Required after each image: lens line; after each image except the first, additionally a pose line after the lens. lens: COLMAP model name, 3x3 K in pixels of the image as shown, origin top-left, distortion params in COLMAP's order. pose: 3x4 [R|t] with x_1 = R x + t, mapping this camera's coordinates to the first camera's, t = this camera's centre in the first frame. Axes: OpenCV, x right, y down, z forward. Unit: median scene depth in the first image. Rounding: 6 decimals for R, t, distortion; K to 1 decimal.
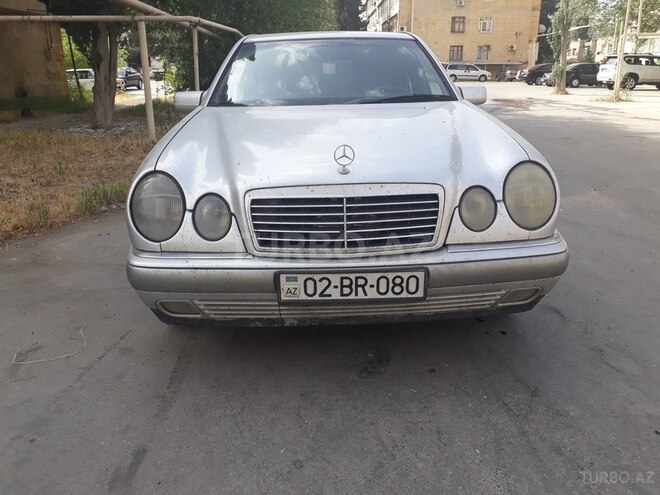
lens RADIAL K [[519.1, 0, 330.0], [0, 519.1, 247.5], [0, 0, 1]] dist [0.092567, -0.108429]
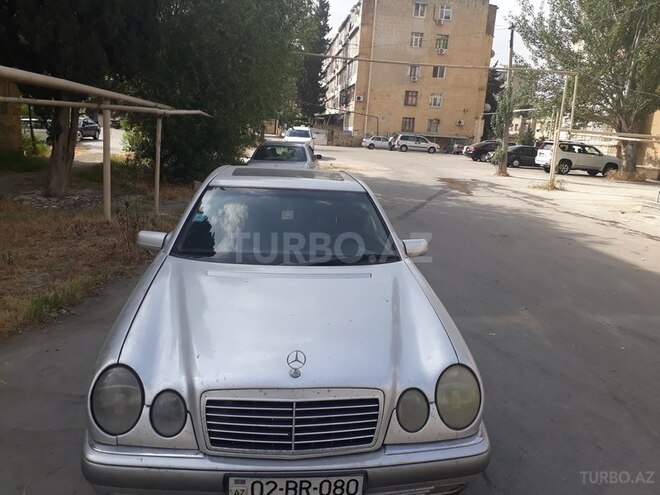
lens RADIAL K [[530.8, 0, 329.3], [0, 530.8, 212.7], [0, 0, 1]] dist [0.077242, -0.090268]
pose [[0.994389, 0.057128, 0.089038, -0.020512], [-0.047824, 0.993497, -0.103330, -0.357527], [-0.094362, 0.098492, 0.990654, -0.154175]]
